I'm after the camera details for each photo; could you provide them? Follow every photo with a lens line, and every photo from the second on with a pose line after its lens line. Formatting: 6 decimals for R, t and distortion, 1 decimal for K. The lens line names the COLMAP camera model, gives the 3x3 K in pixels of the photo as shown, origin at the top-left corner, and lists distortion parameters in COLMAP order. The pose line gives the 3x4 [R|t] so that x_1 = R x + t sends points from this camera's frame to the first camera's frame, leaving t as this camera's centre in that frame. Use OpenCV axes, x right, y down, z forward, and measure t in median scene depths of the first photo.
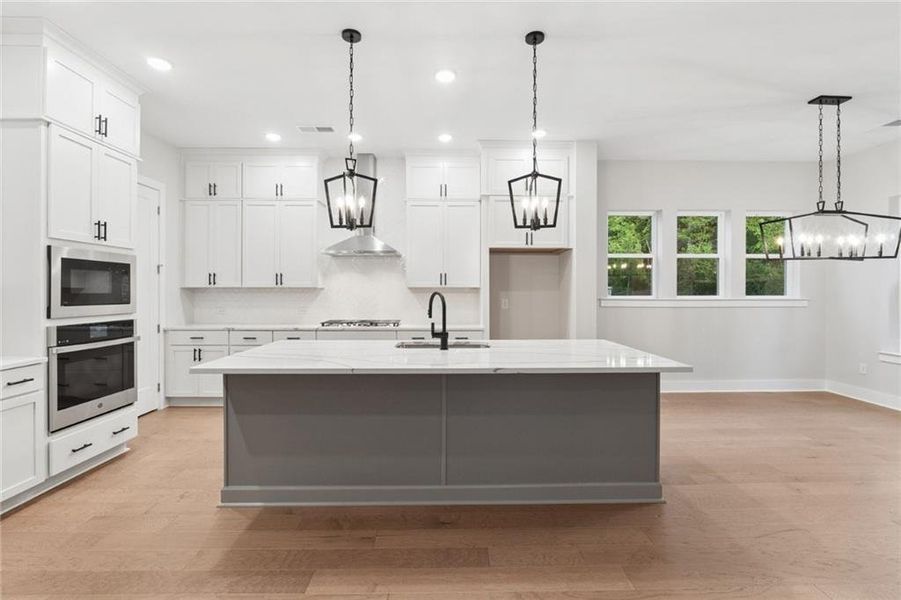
lens RADIAL K [[415.4, 0, 449.9], [0, 415.4, 293.2], [0, 0, 1]] dist [-0.005028, 0.000013]
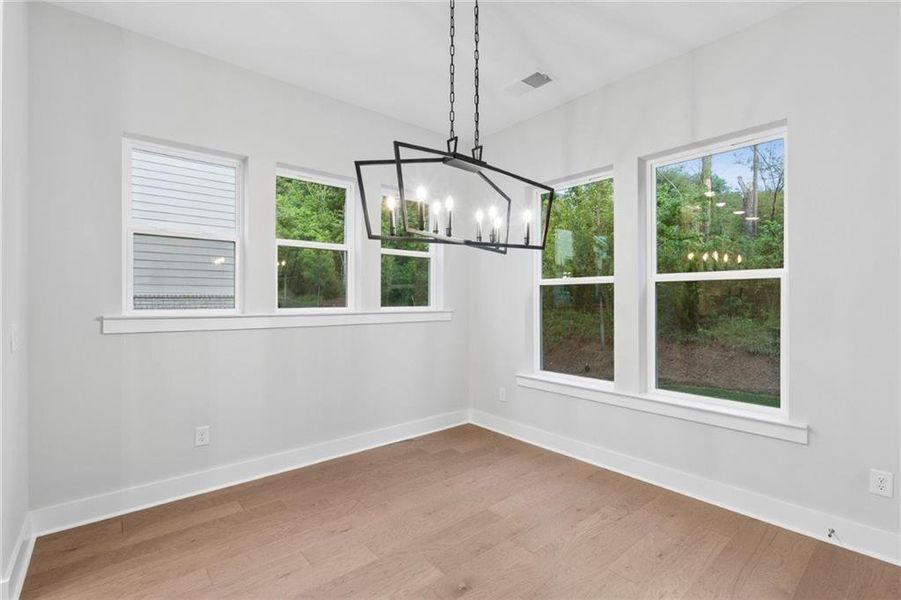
lens RADIAL K [[415.4, 0, 451.0], [0, 415.4, 298.2], [0, 0, 1]] dist [-0.005028, 0.000013]
pose [[0.778449, 0.003611, 0.627697, 0.532973], [0.002597, 0.999956, -0.008973, -0.003934], [-0.627702, 0.008615, 0.778406, 0.555909]]
